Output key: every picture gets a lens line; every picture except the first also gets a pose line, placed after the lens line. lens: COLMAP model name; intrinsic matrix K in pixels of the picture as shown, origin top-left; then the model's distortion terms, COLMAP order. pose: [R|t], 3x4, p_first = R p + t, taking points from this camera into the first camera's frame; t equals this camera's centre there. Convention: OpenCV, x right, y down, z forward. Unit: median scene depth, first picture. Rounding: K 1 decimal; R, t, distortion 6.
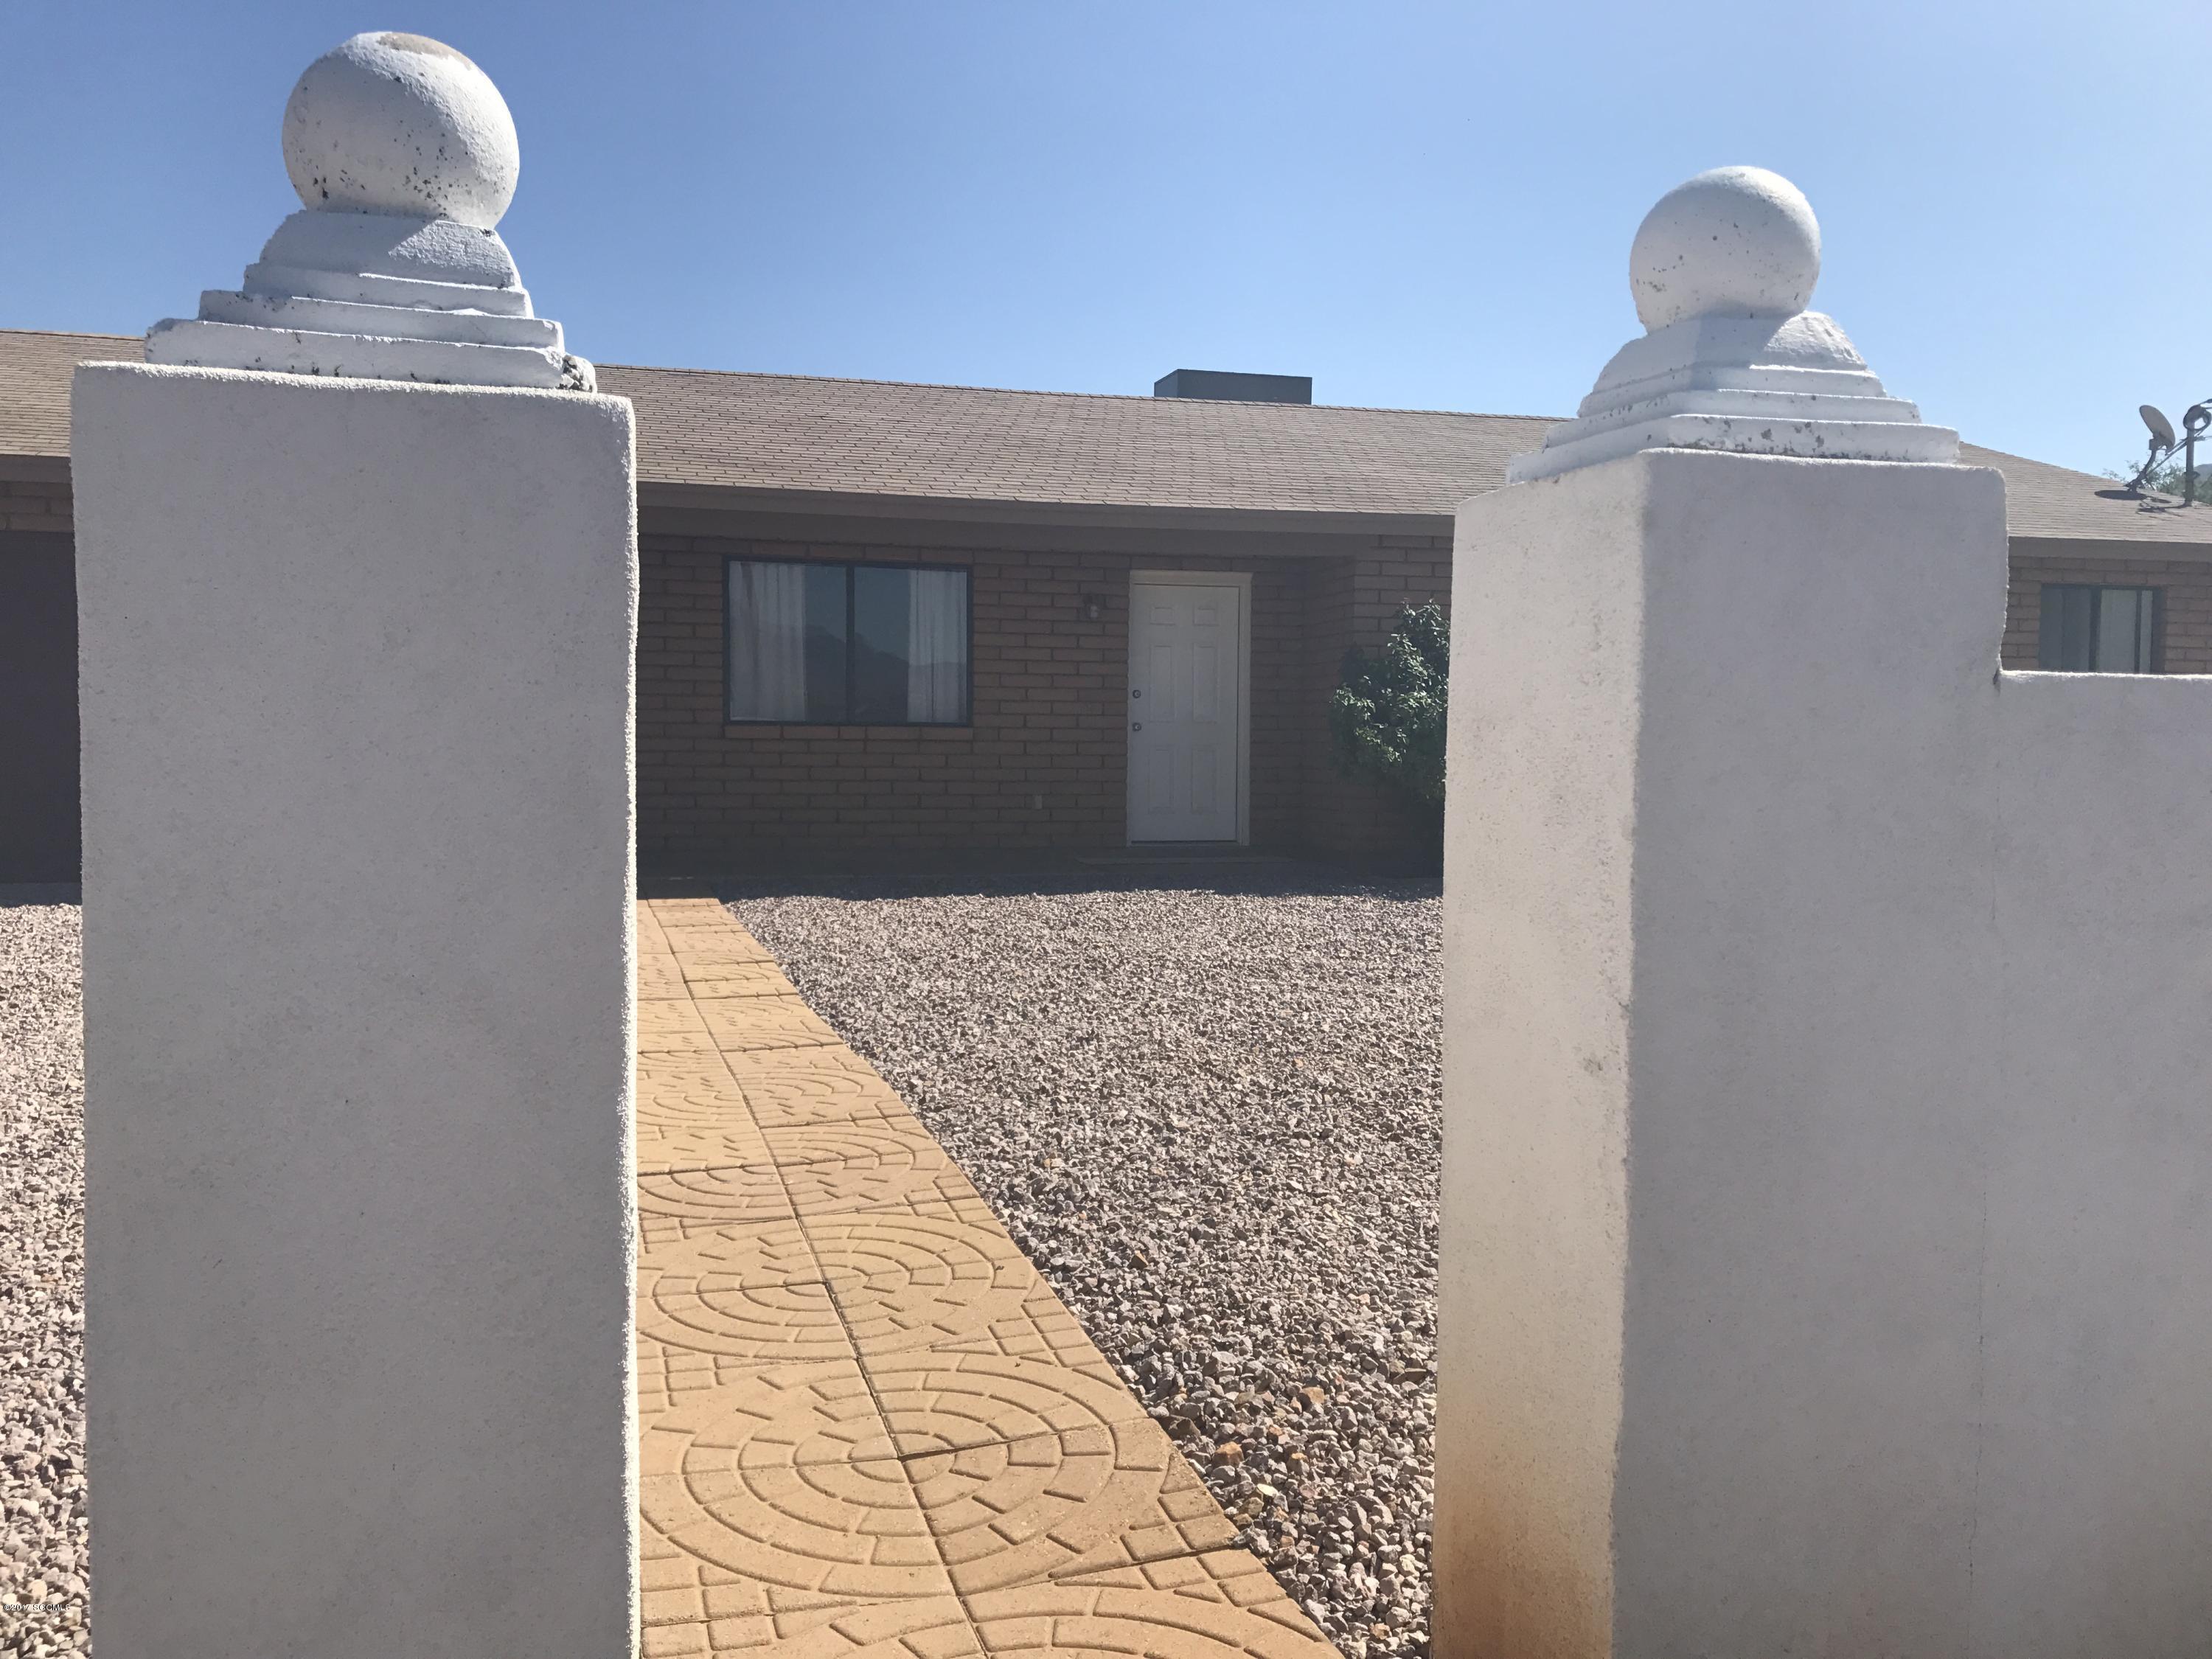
lens RADIAL K [[1817.6, 0, 1115.1], [0, 1817.6, 820.2], [0, 0, 1]] dist [0.098711, -0.172867]
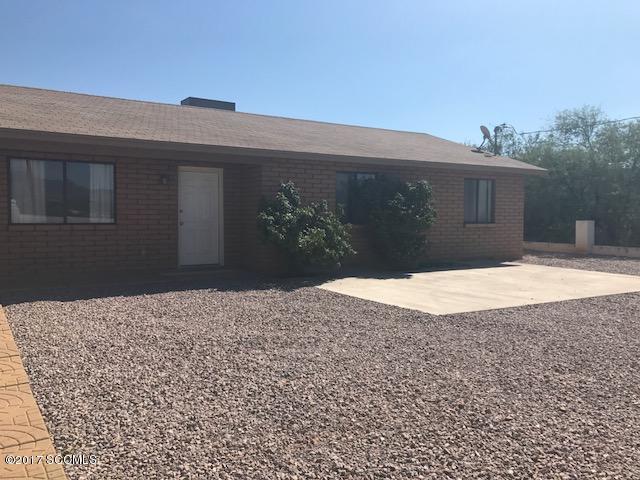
lens RADIAL K [[525.9, 0, 322.6], [0, 525.9, 237.3], [0, 0, 1]] dist [0.098711, -0.172867]
pose [[0.956514, -0.013227, 0.291385, -0.017717], [0.013139, 0.999911, 0.002257, -0.029606], [-0.291389, 0.001670, 0.956603, 0.176927]]
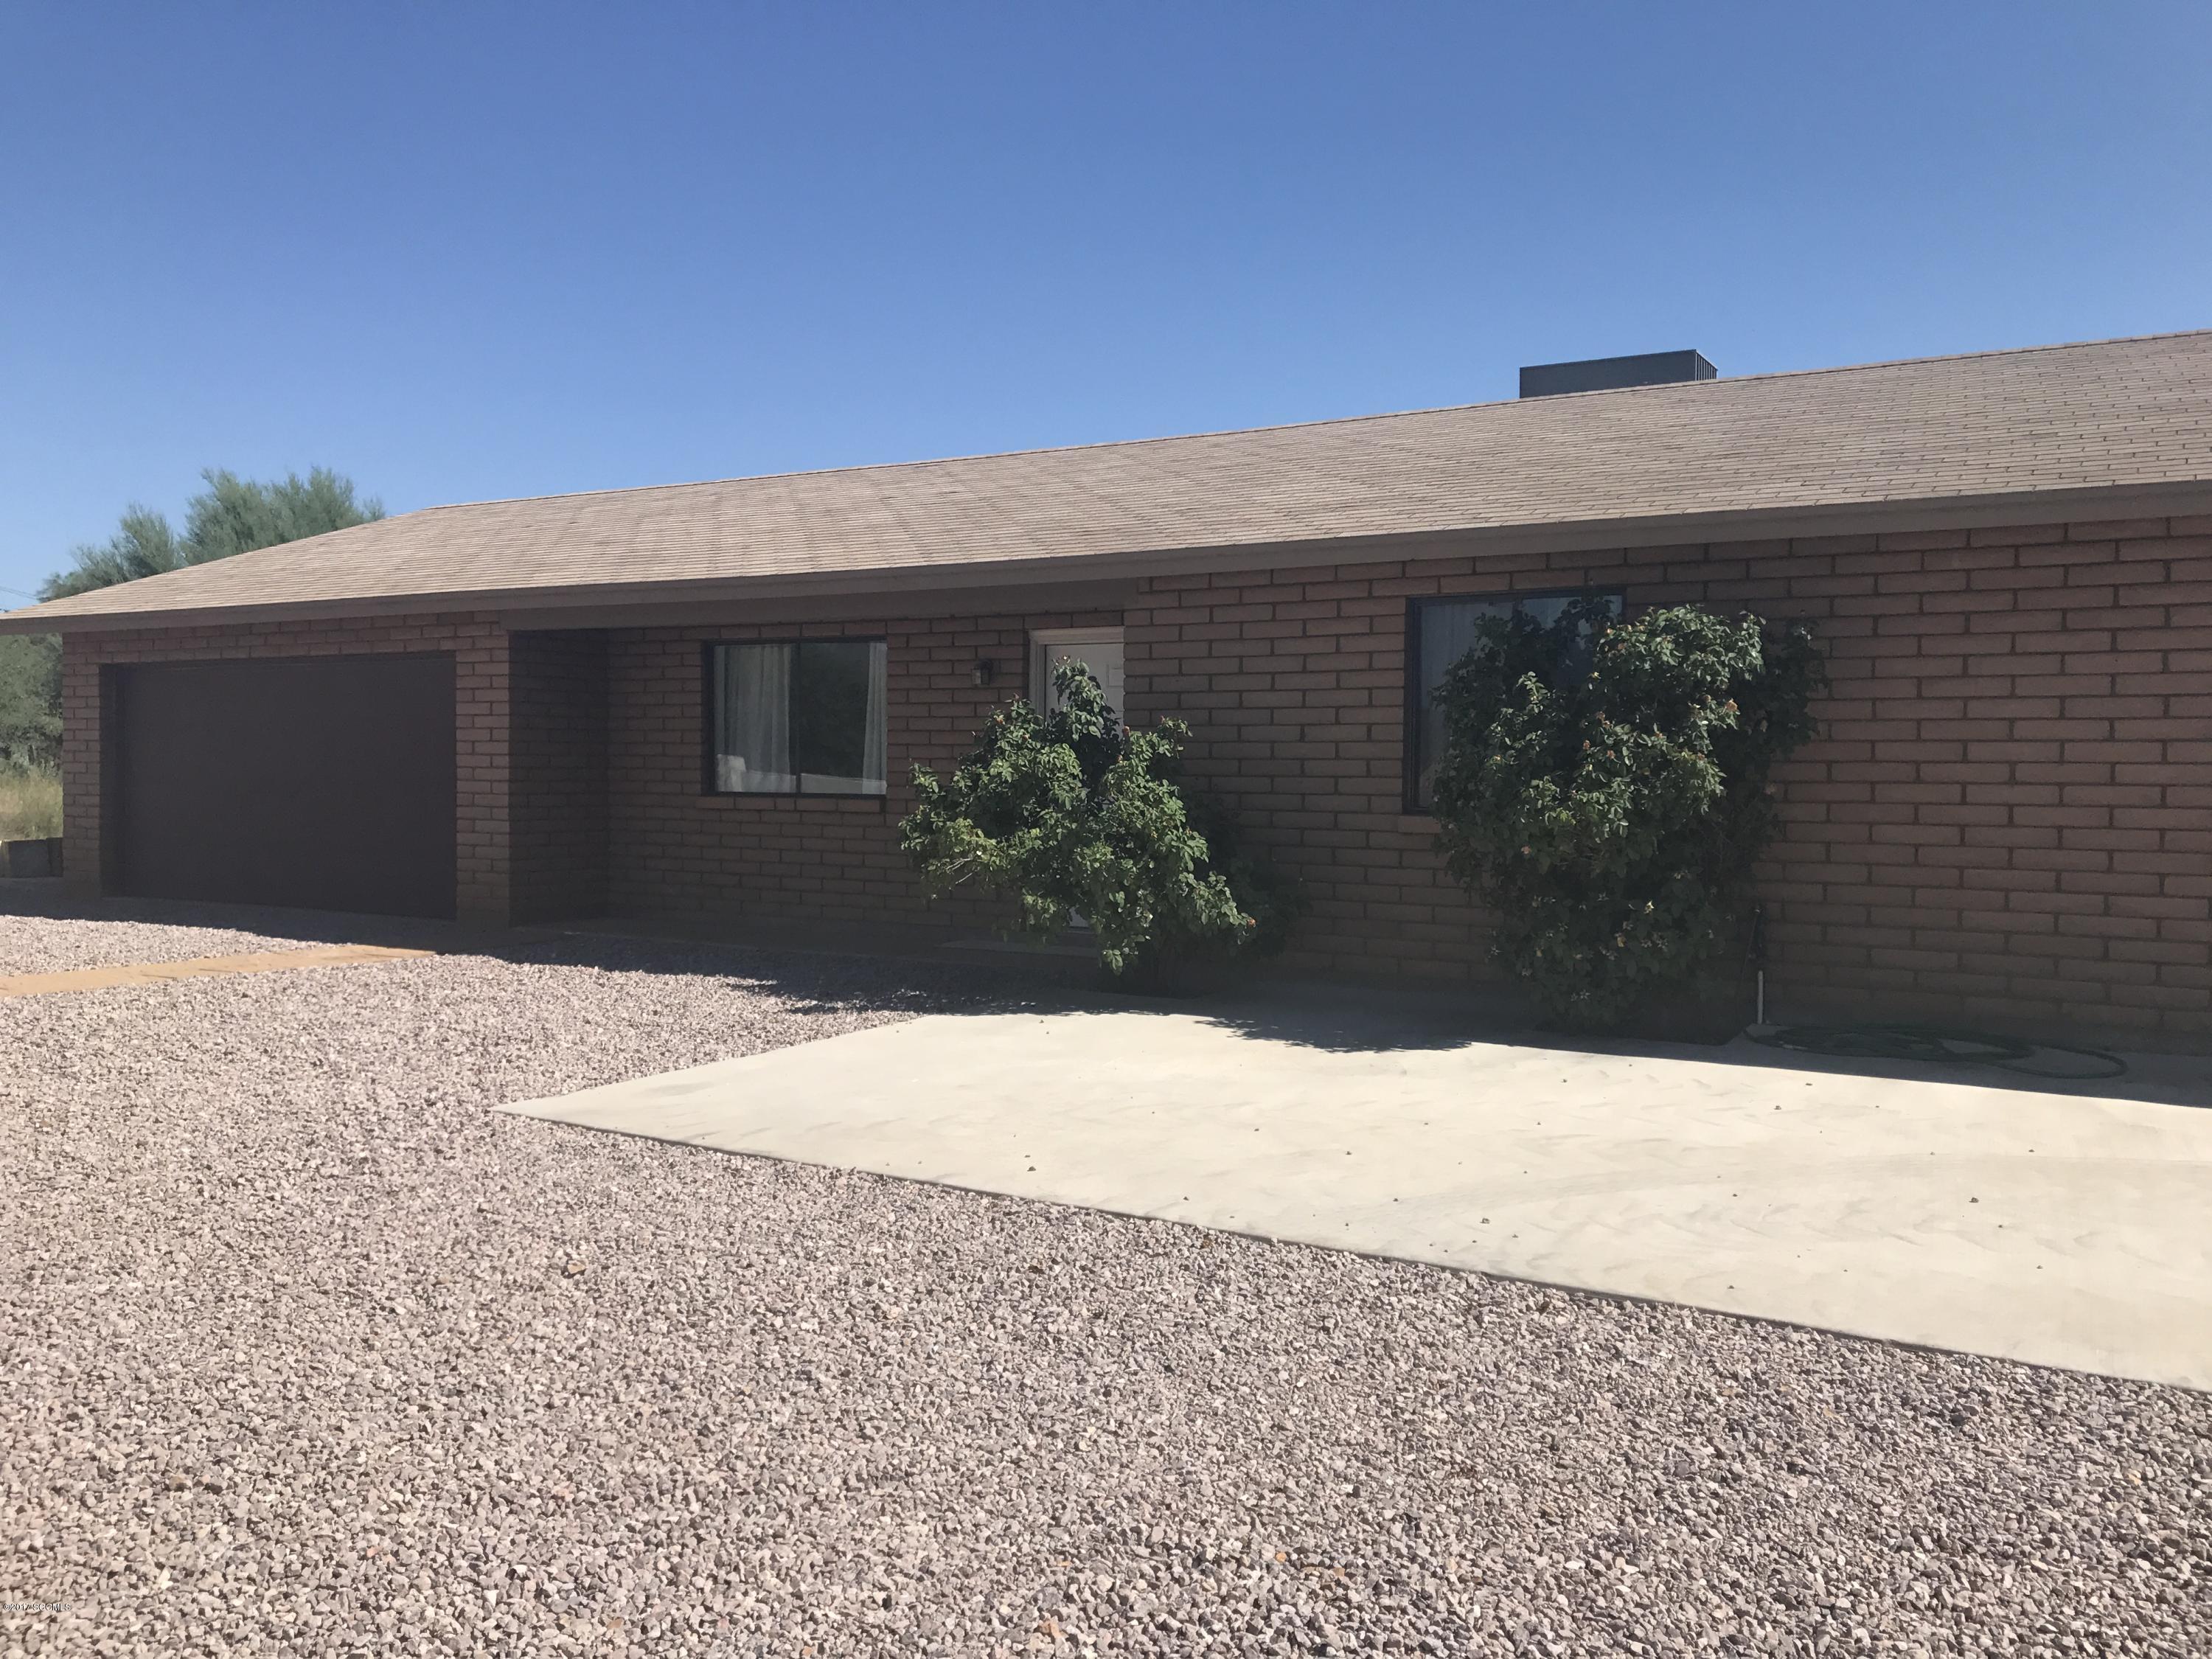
lens RADIAL K [[1817.6, 0, 1115.1], [0, 1817.6, 820.2], [0, 0, 1]] dist [0.098711, -0.172867]
pose [[0.698283, 0.020982, -0.715514, 0.705667], [-0.033573, 0.999430, -0.003457, -0.039005], [0.715034, 0.026436, 0.698590, 0.386797]]
